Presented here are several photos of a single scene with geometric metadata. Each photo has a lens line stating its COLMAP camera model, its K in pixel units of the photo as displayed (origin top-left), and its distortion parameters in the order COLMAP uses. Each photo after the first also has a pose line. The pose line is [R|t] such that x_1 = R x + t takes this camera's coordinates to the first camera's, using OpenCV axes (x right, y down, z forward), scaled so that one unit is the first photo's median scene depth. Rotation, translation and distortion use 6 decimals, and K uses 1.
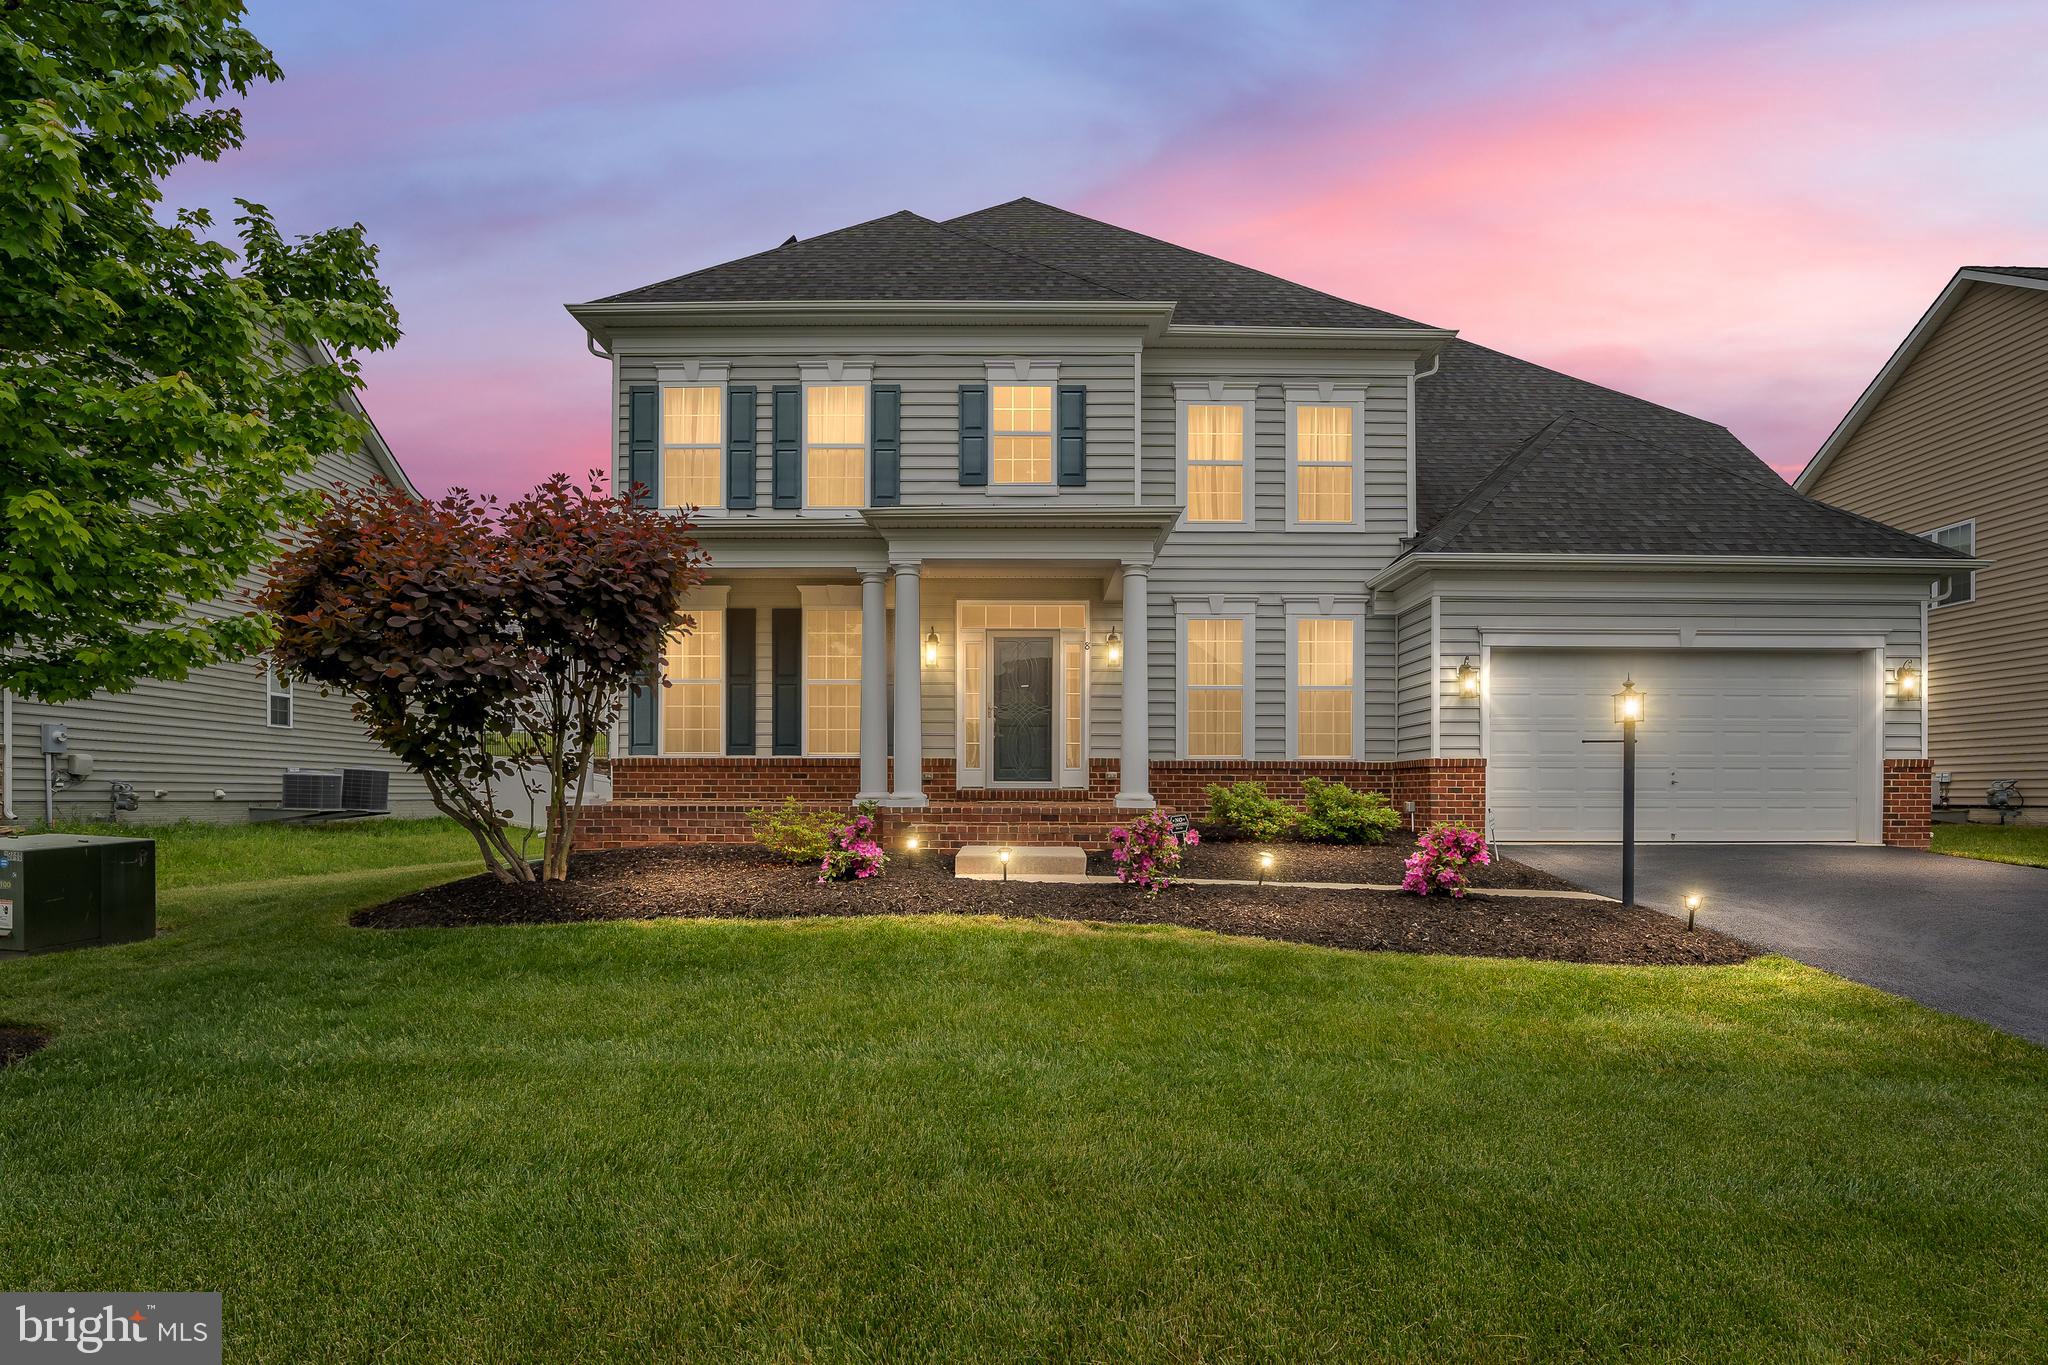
lens RADIAL K [[845.8, 0, 1097.1], [0, 845.8, 798.2], [0, 0, 1]] dist [0.000592, 0.000277]
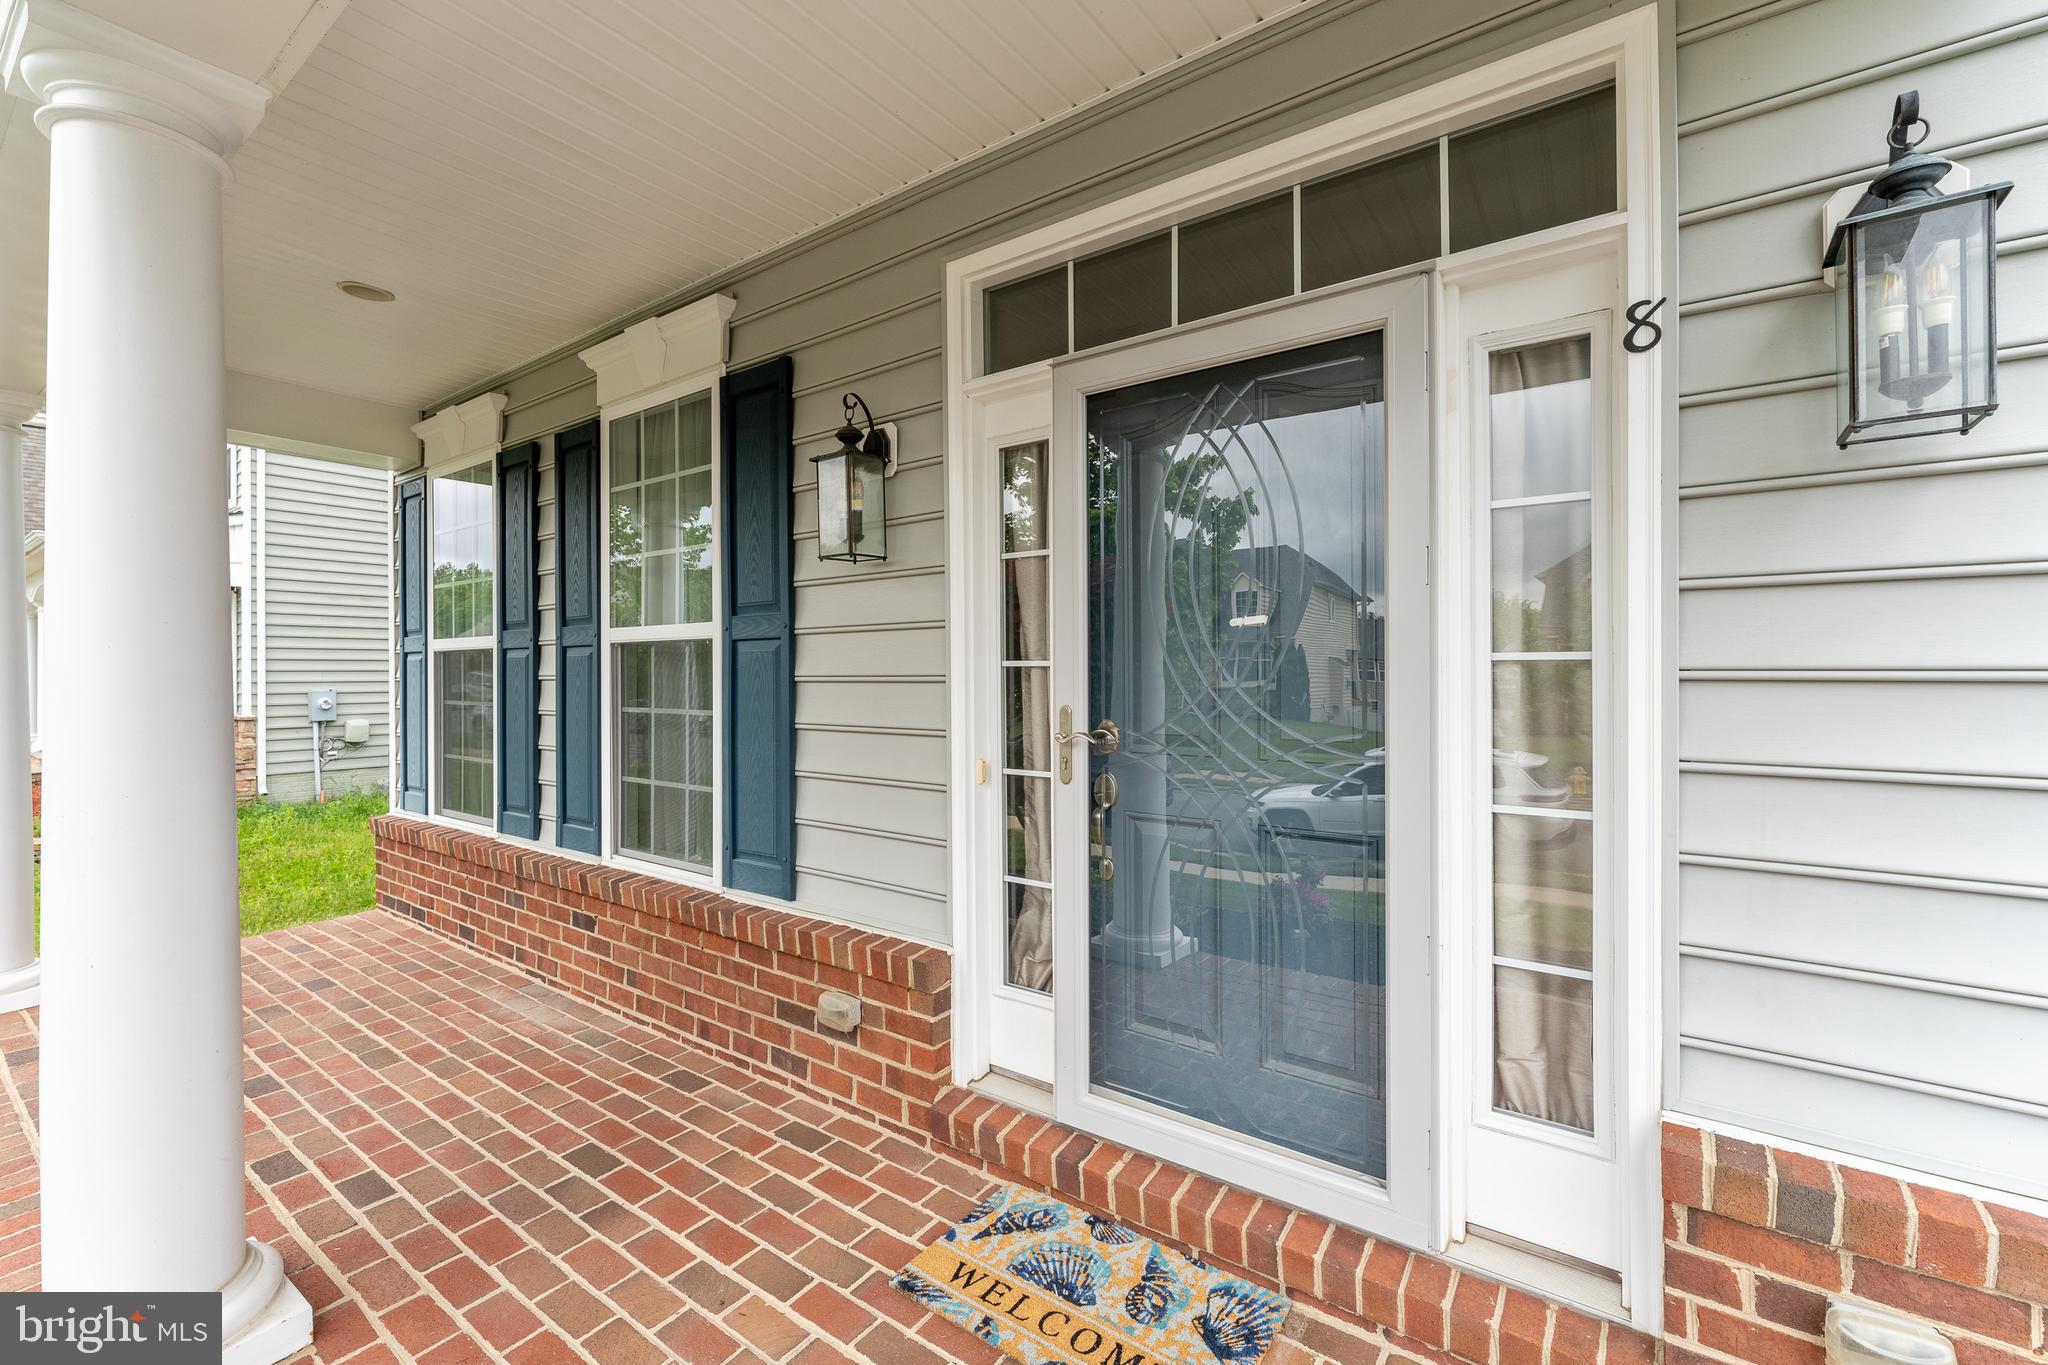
lens RADIAL K [[880.7, 0, 1004.0], [0, 880.7, 676.0], [0, 0, 1]] dist [0.007567, -0.001287]
pose [[0.795331, -0.005370, -0.606152, -0.007977], [0.004785, 0.999985, -0.002580, -0.120676], [0.606157, -0.000848, 0.795345, 0.823522]]
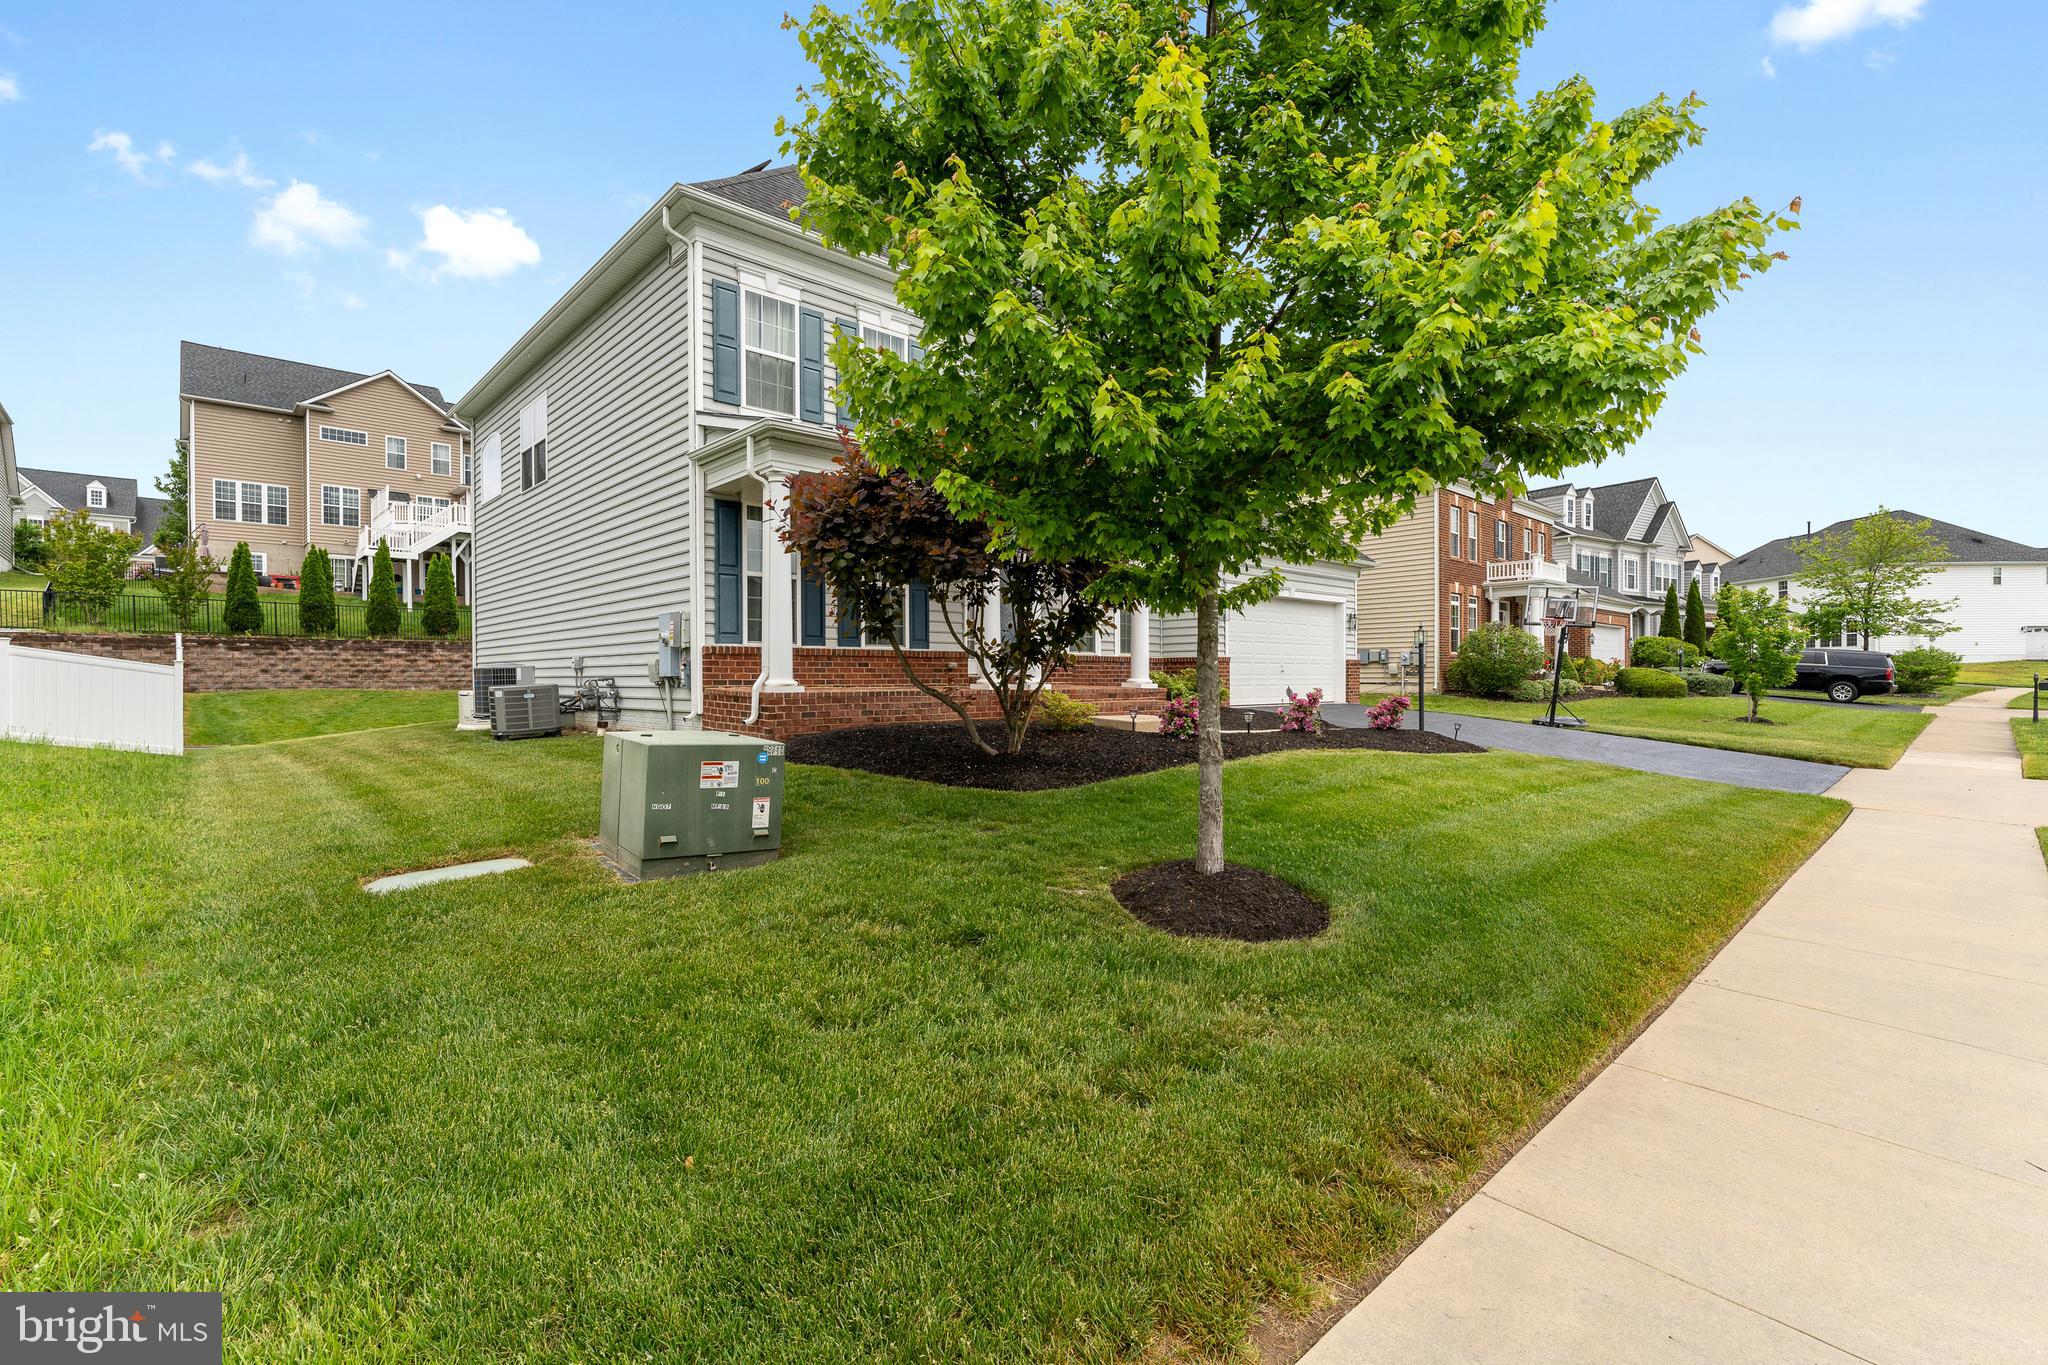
lens RADIAL K [[880.7, 0, 975.4], [0, 880.7, 674.6], [0, 0, 1]] dist [0.007567, -0.001287]
pose [[0.752276, -0.001720, 0.658846, -1.020990], [0.005392, 0.999979, -0.003546, -0.007781], [-0.658826, 0.006220, 0.752269, -0.000552]]
